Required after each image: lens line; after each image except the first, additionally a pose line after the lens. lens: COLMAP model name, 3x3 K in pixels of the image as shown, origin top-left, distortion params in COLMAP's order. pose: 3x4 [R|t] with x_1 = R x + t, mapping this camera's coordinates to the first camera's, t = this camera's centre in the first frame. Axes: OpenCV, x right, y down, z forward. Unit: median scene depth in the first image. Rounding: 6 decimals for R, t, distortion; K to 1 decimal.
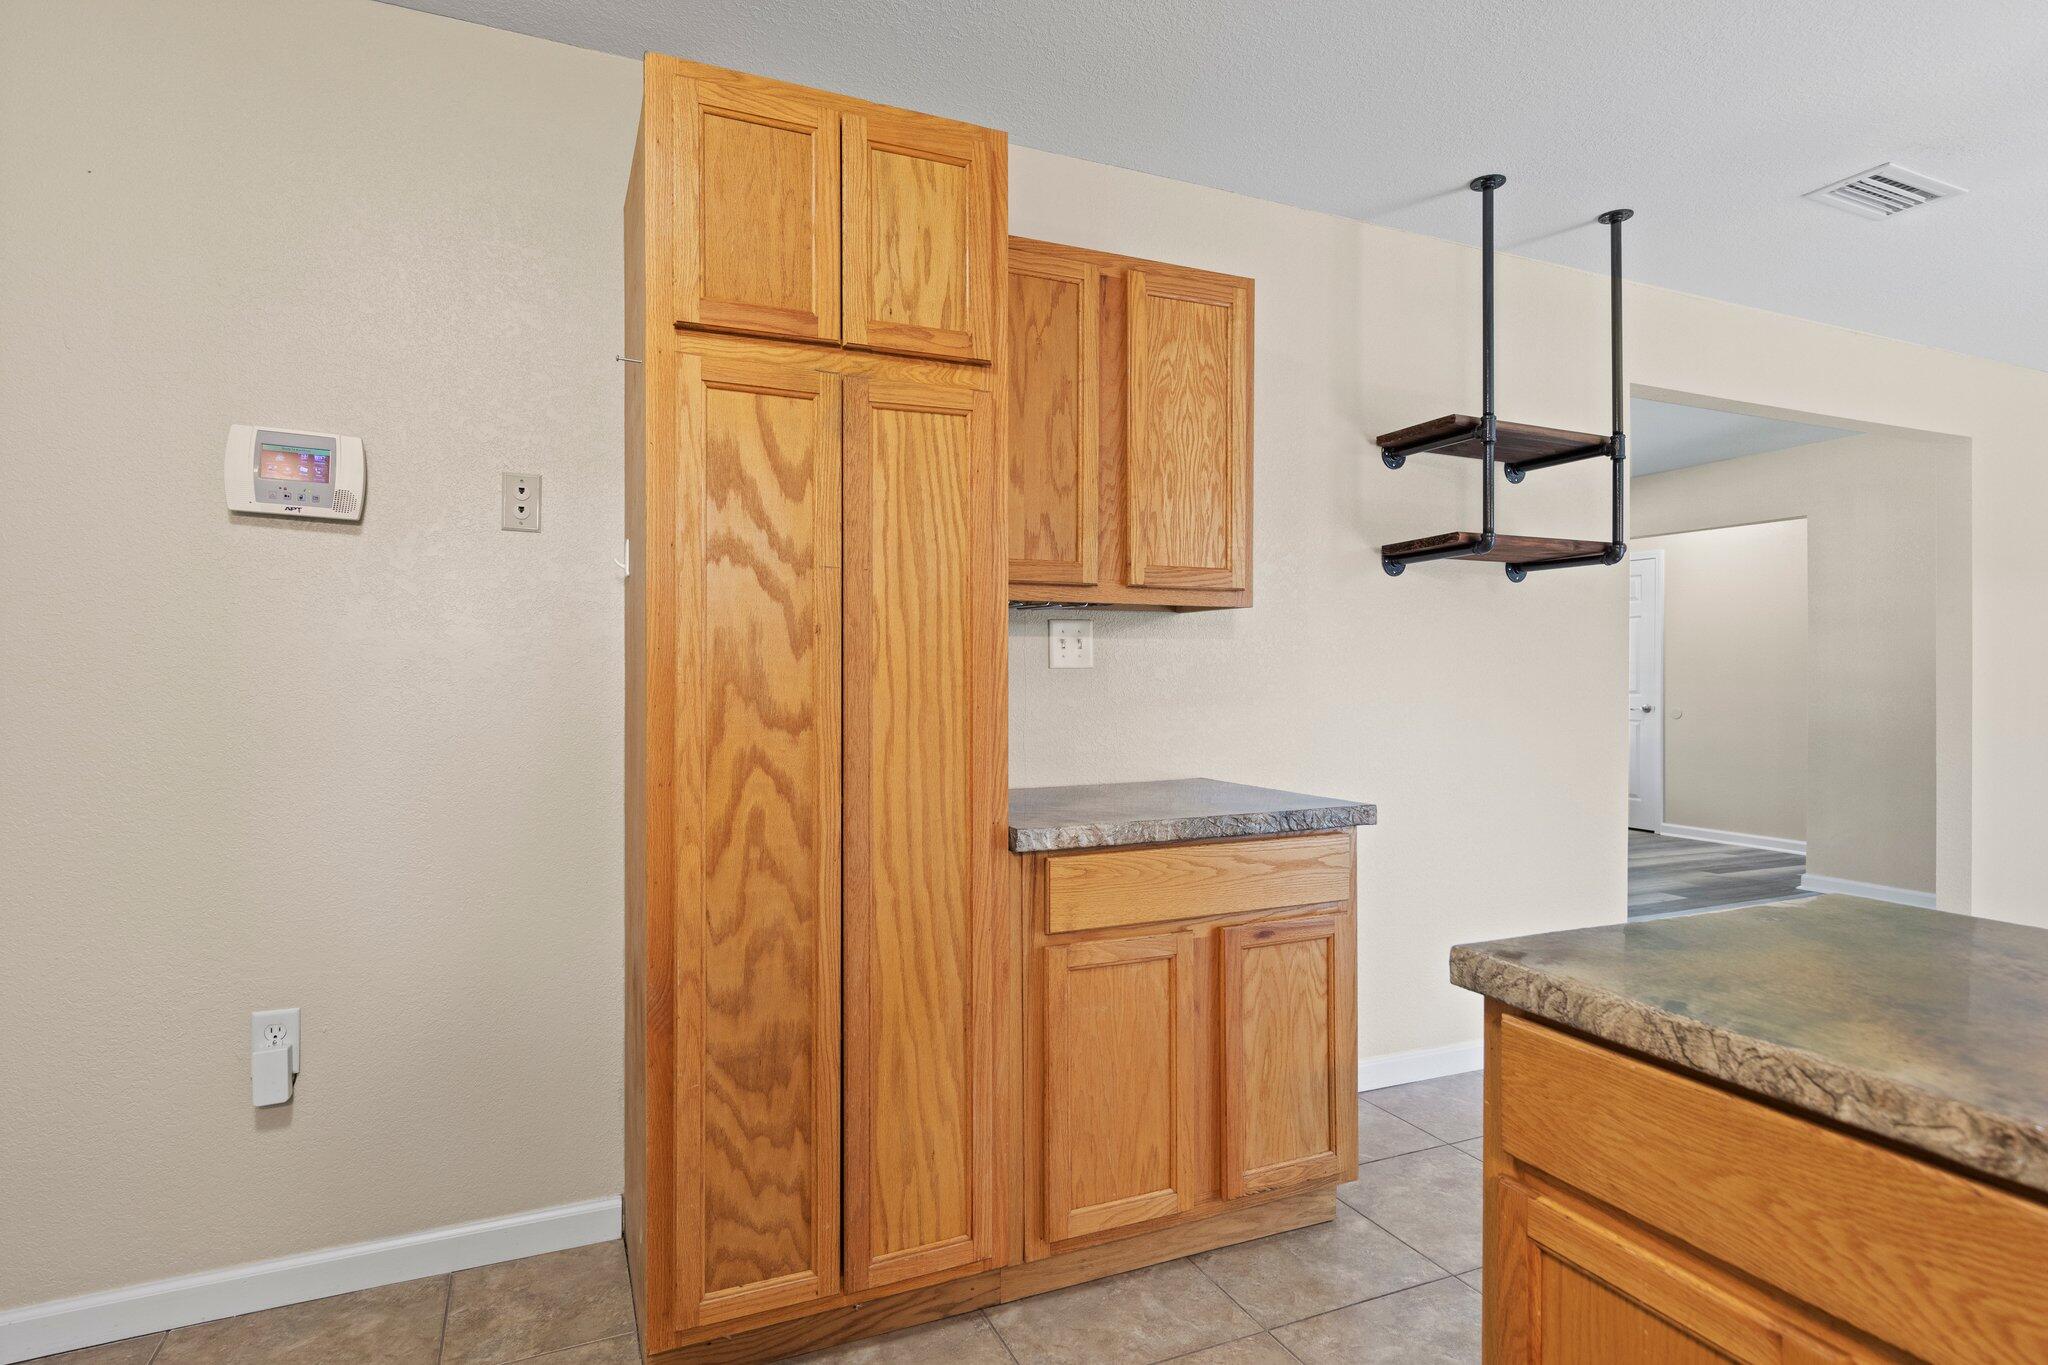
lens RADIAL K [[1064.4, 0, 1025.0], [0, 1064.4, 677.4], [0, 0, 1]] dist [0.003651, 0.000415]
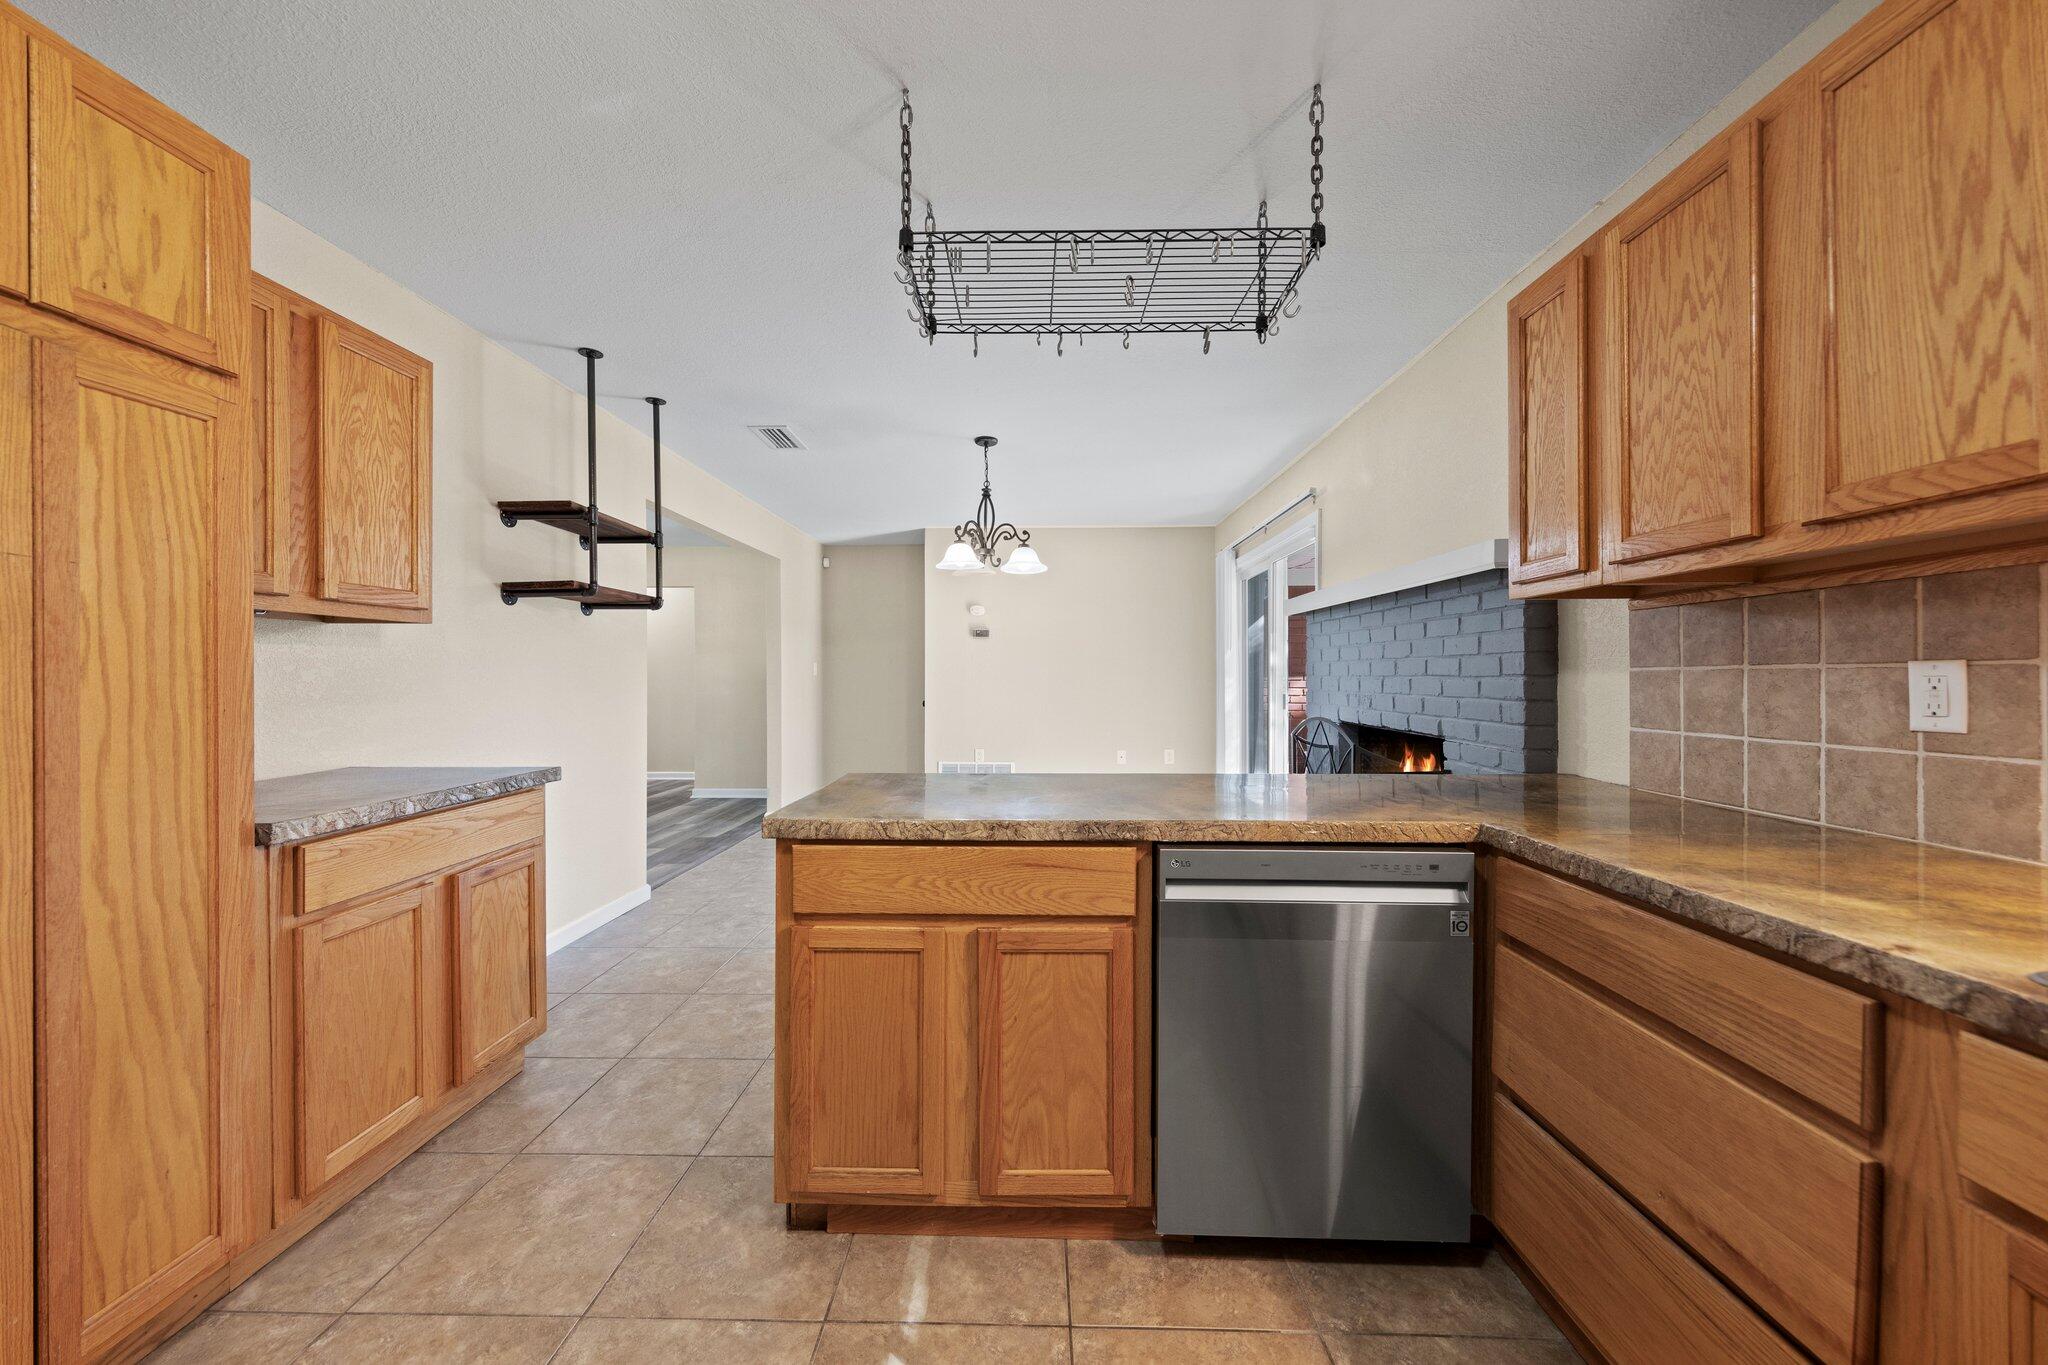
lens RADIAL K [[717.0, 0, 1020.5], [0, 717.0, 676.3], [0, 0, 1]] dist [0.001041, -0.000031]
pose [[0.426894, -0.001868, 0.904300, -0.334359], [0.003889, 0.999992, 0.000230, -0.001740], [-0.904293, 0.003419, 0.426898, 0.016174]]
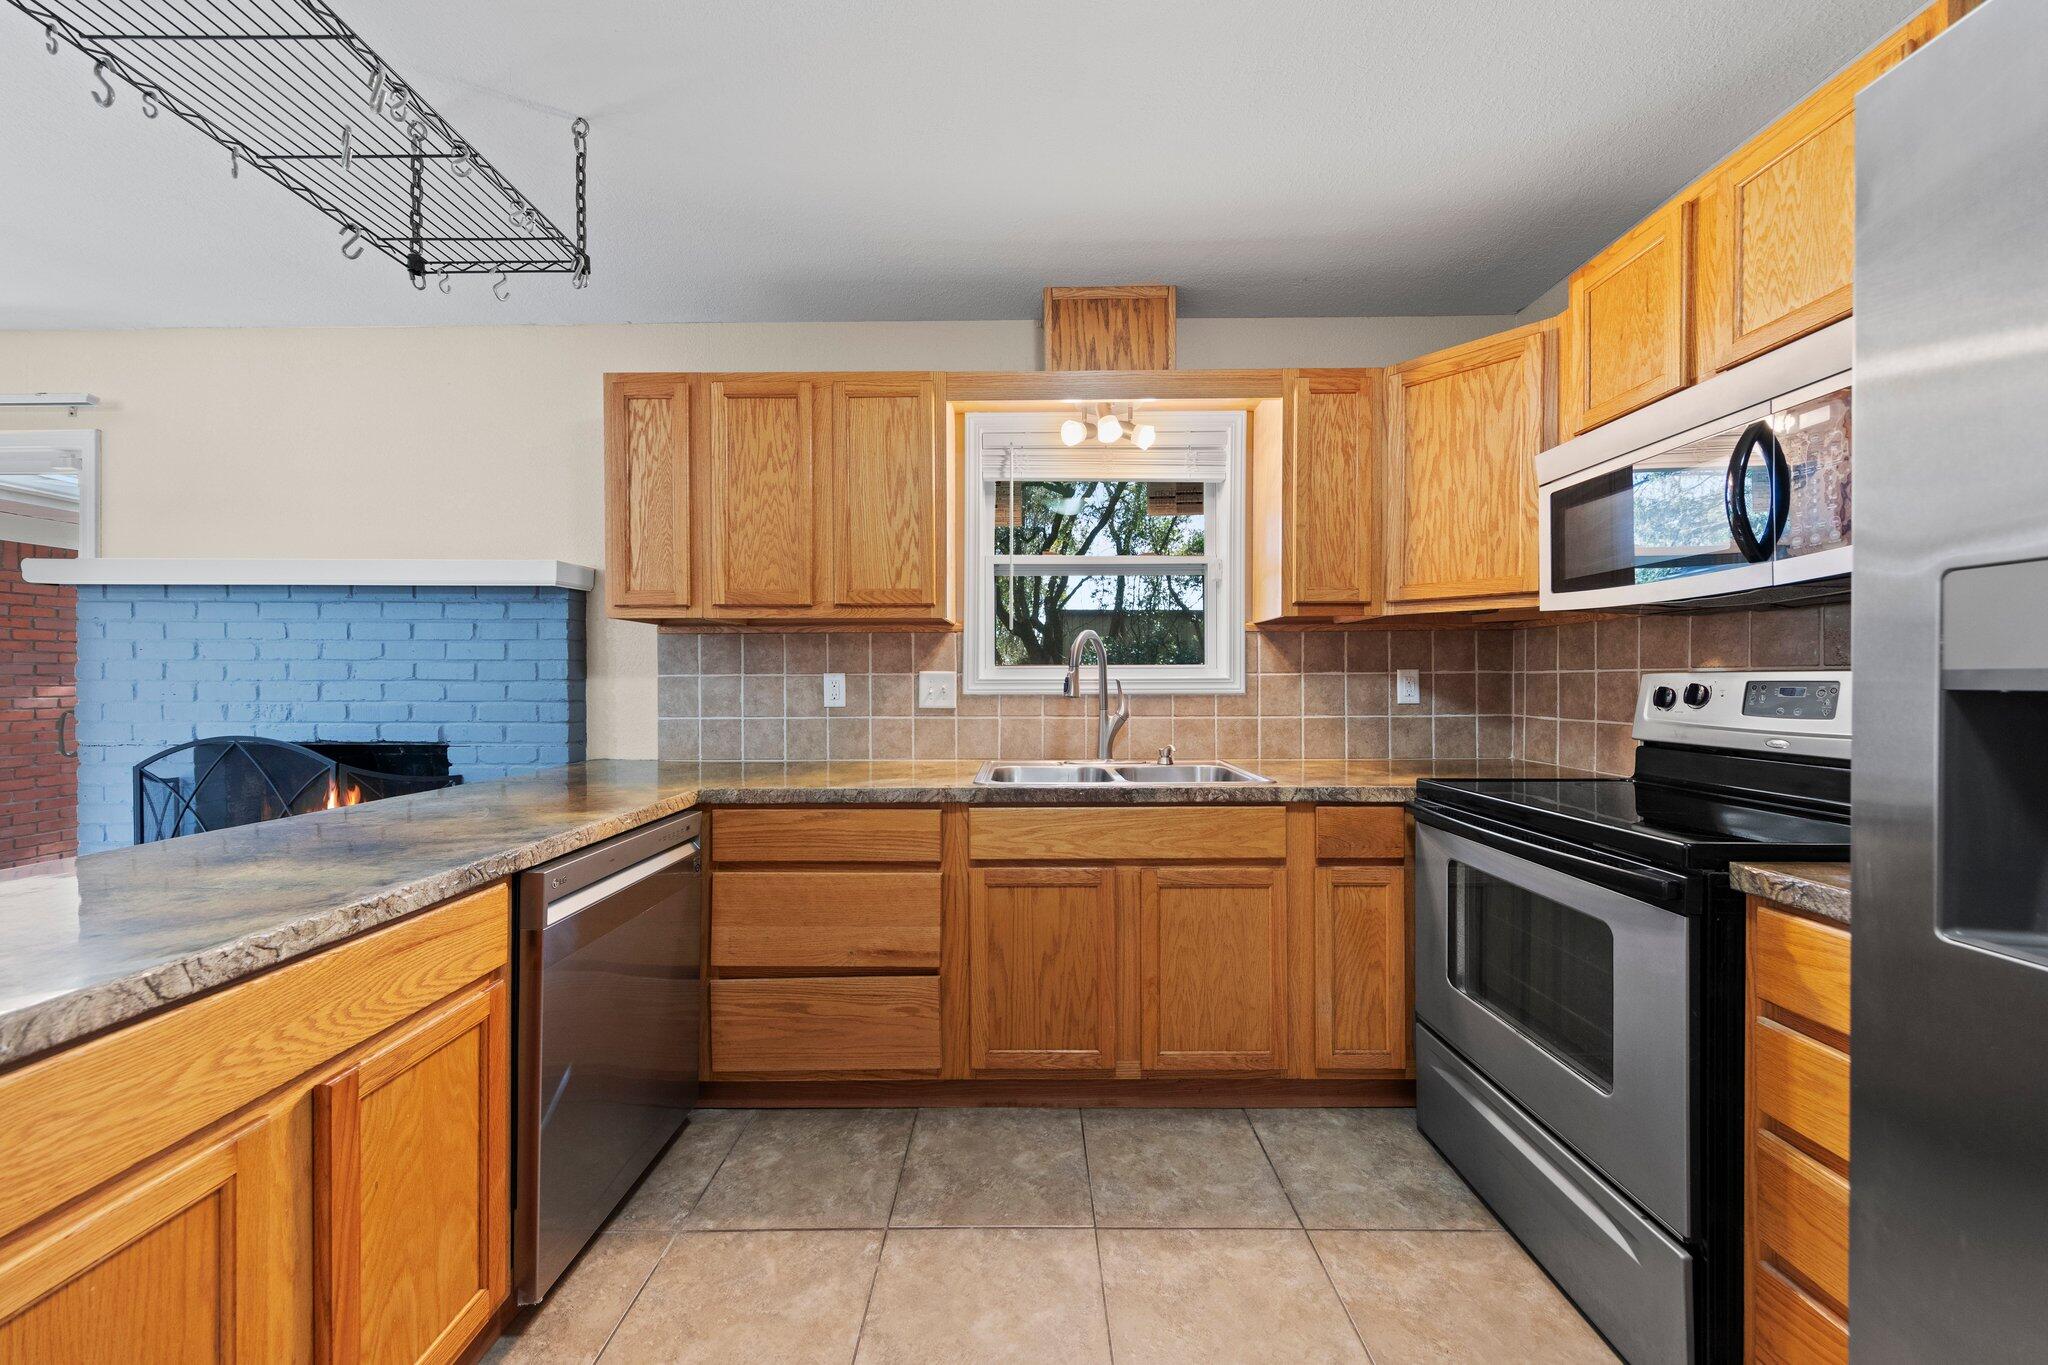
lens RADIAL K [[710.3, 0, 1024.0], [0, 710.3, 682.5], [0, 0, 1]] dist [0.002220, -0.000071]
pose [[-0.911195, -0.002404, 0.411968, -0.284979], [0.000578, 0.999975, 0.007112, -0.004290], [-0.411974, 0.006719, -0.911171, 0.621227]]
